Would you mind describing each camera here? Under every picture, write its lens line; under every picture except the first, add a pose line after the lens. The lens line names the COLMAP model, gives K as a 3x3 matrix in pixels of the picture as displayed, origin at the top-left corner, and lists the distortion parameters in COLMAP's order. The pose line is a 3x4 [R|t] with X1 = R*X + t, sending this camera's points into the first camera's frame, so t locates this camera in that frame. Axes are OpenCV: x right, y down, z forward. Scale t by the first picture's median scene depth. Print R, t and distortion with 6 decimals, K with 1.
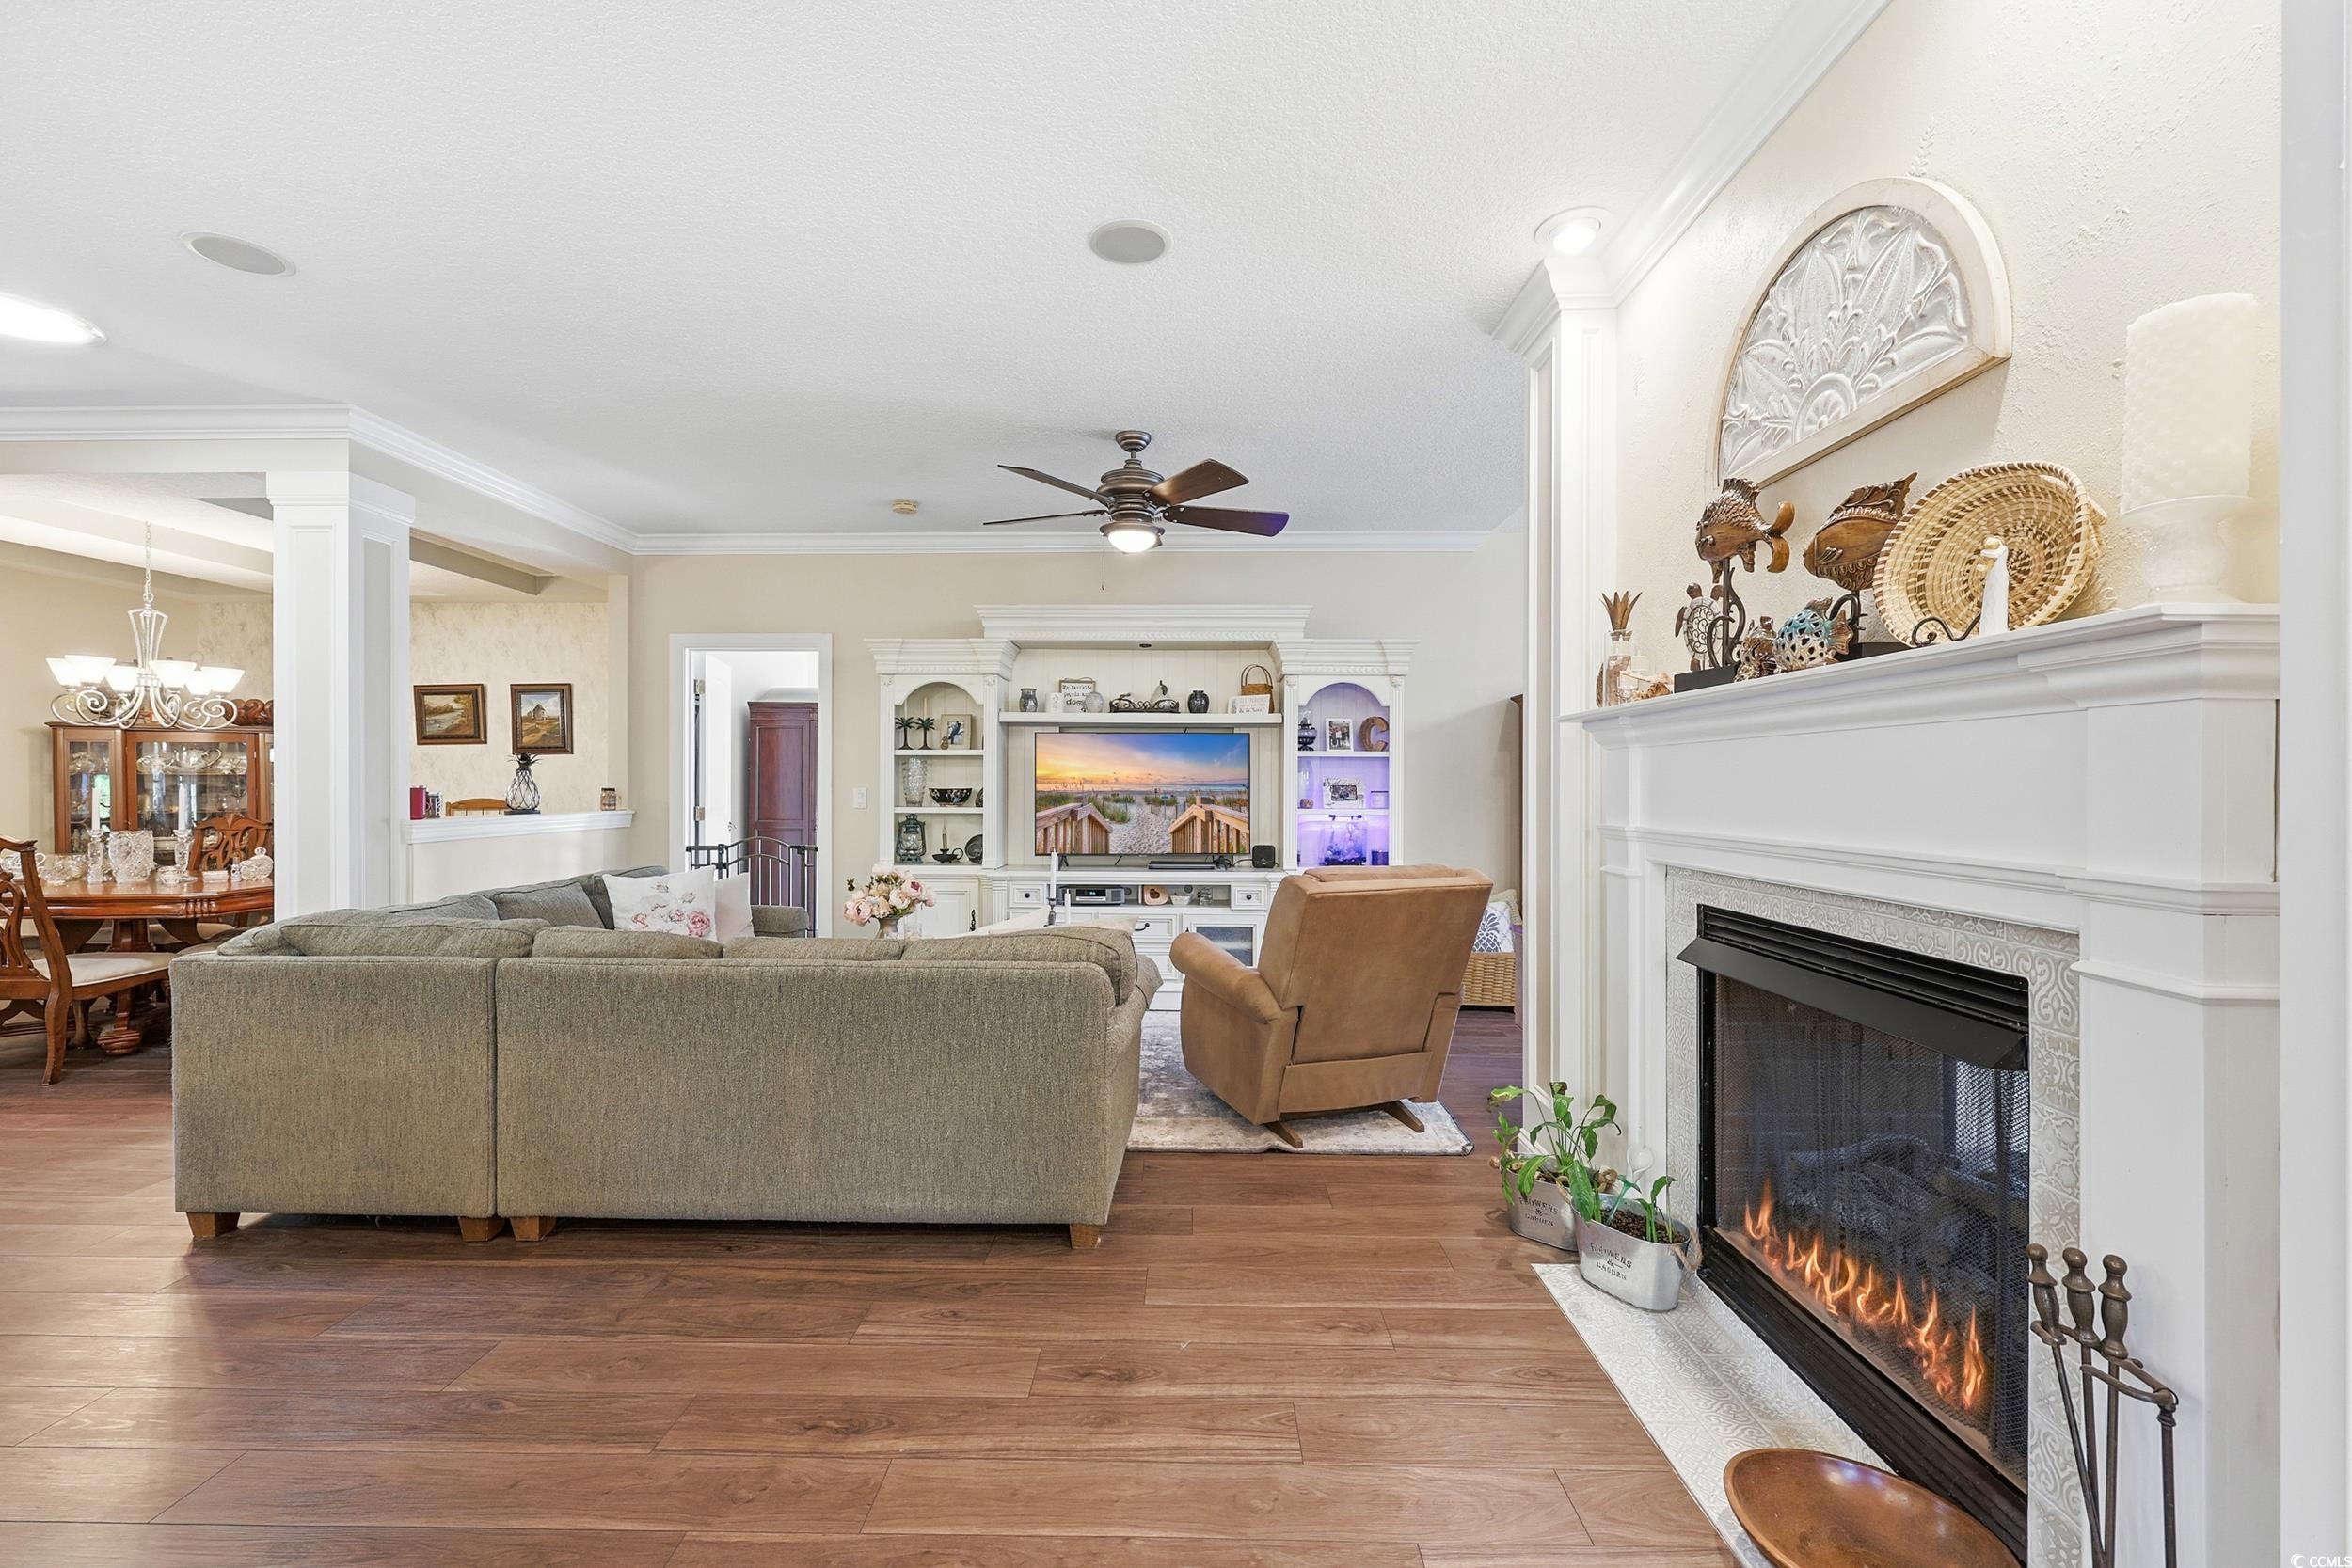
lens RADIAL K [[965.0, 0, 1207.4], [0, 965.0, 787.2], [0, 0, 1]] dist [0.005941, 0.000208]
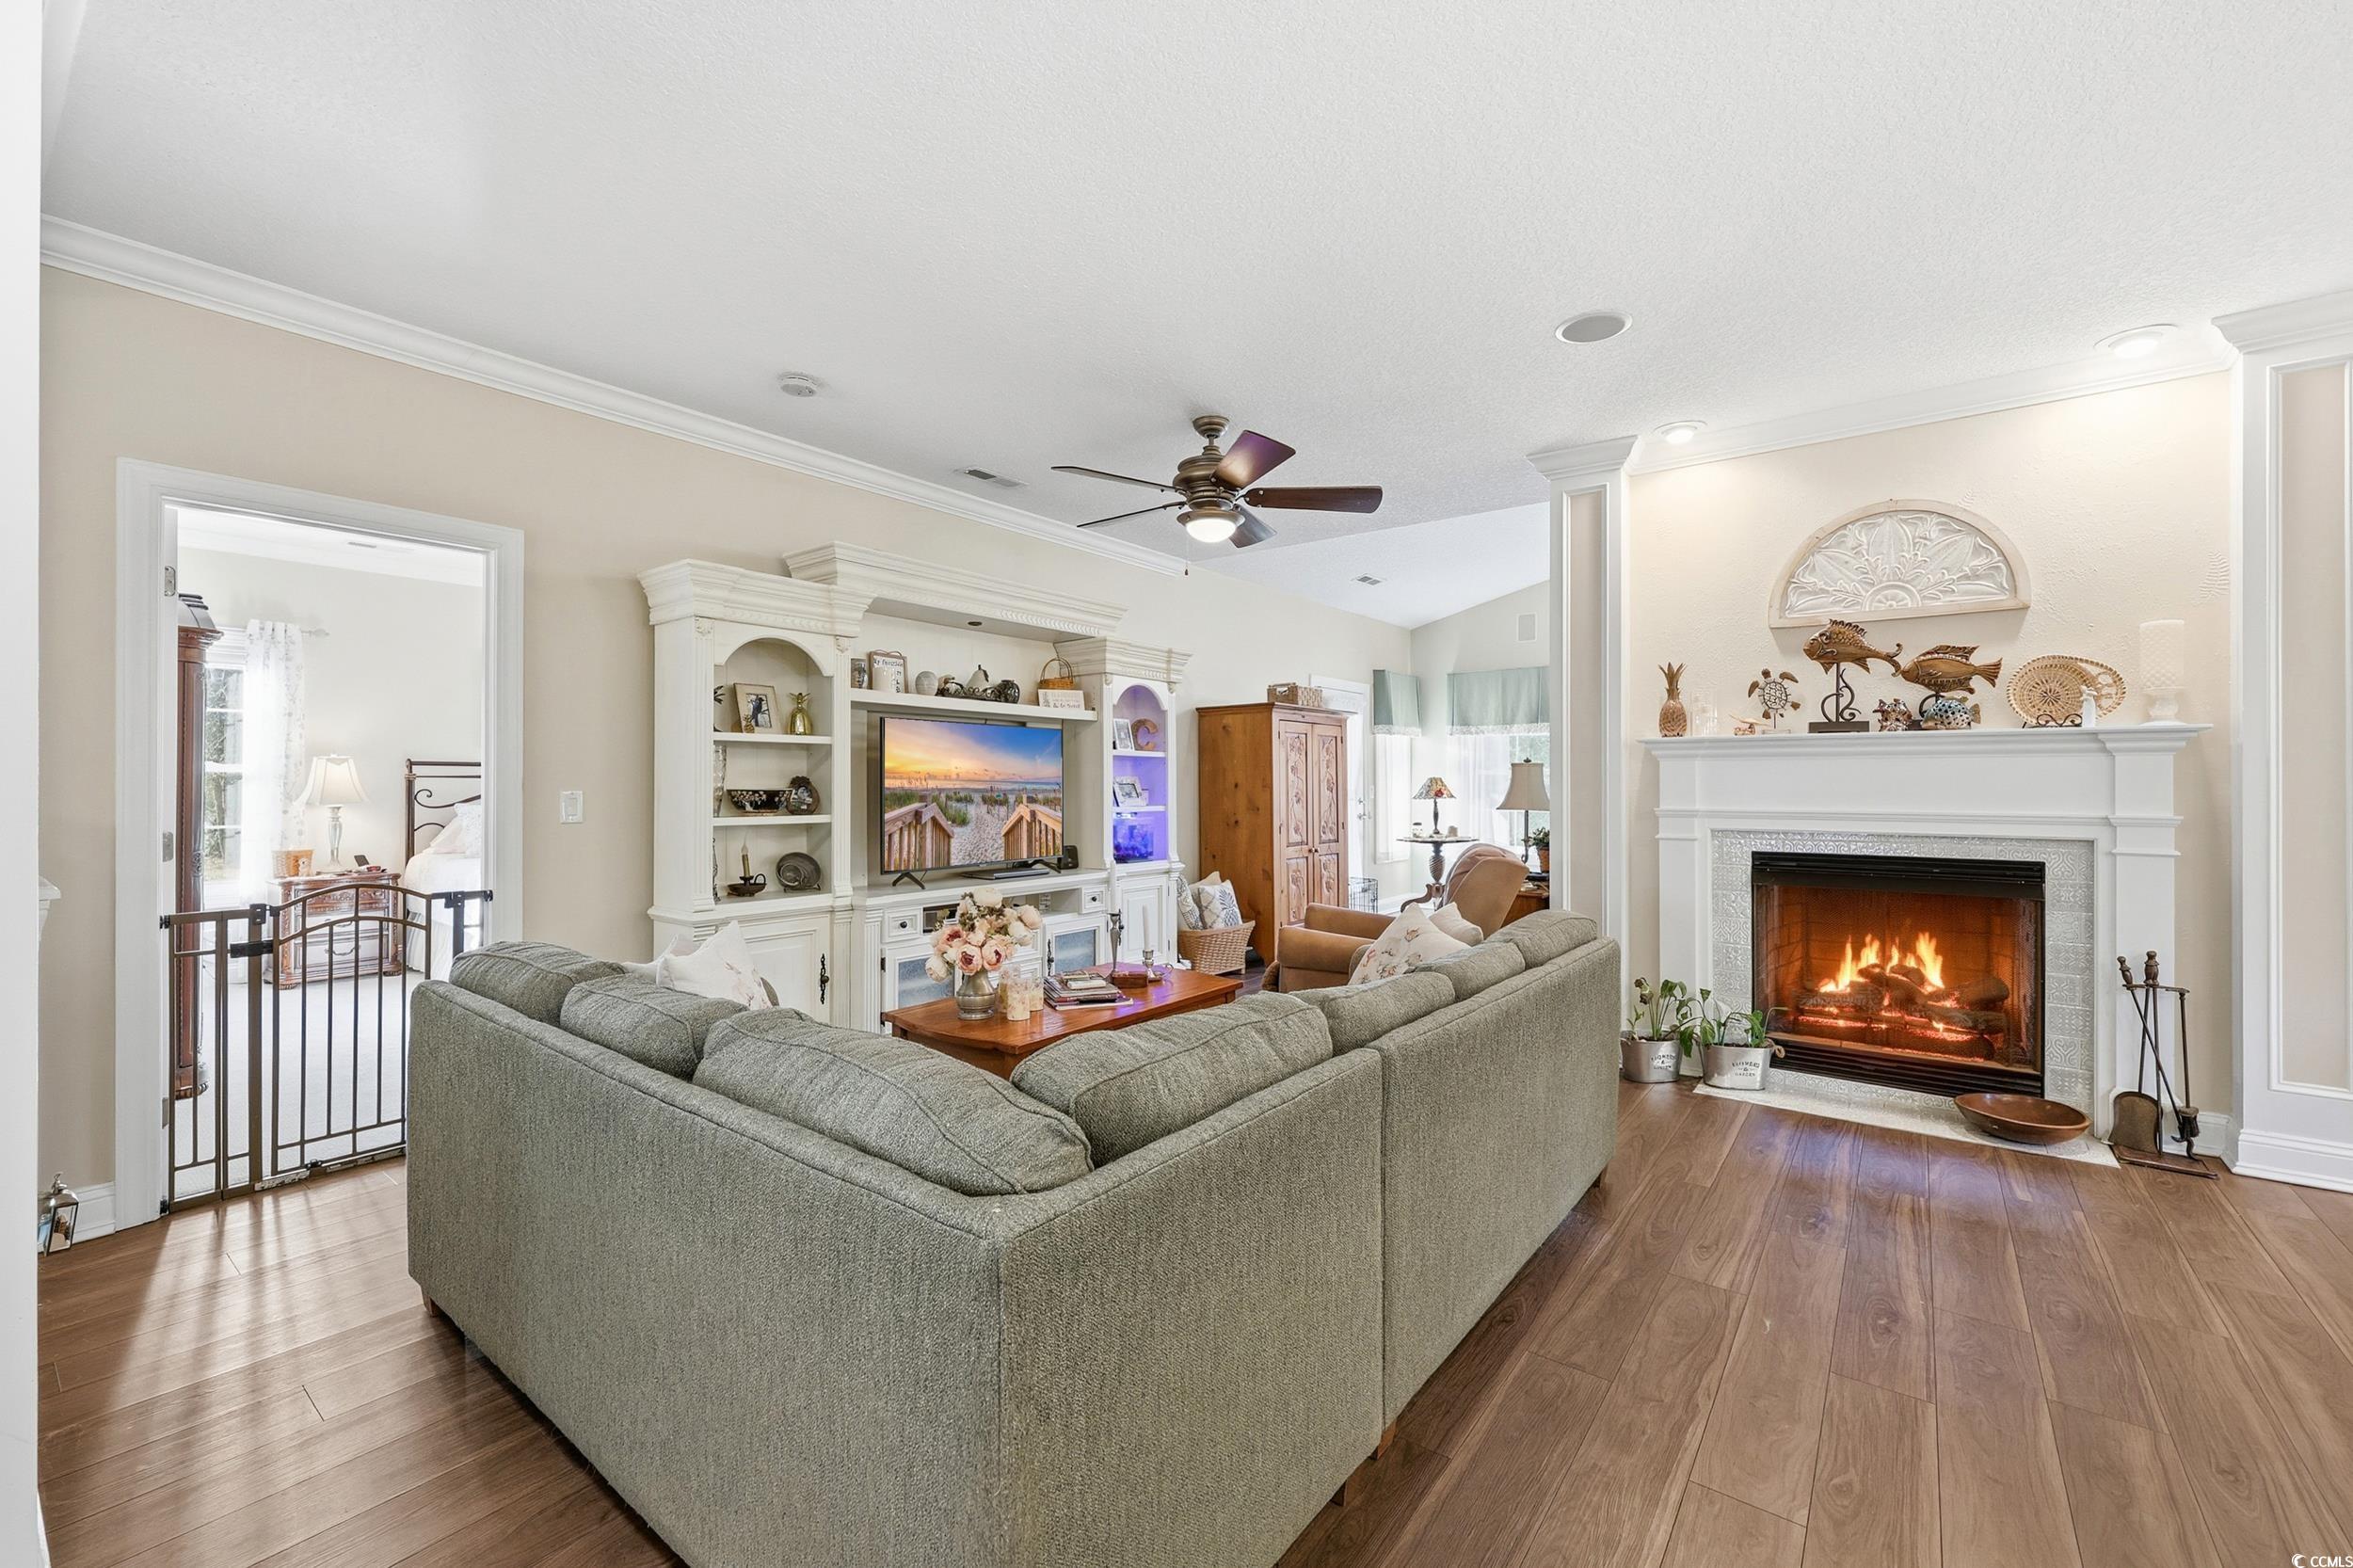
lens RADIAL K [[965.5, 0, 1137.1], [0, 965.5, 776.5], [0, 0, 1]] dist [0.005941, 0.000208]
pose [[0.599167, 0.002644, 0.800620, -0.679702], [0.002790, 0.999982, -0.005390, -0.002636], [-0.800619, 0.005463, 0.599149, 0.365255]]
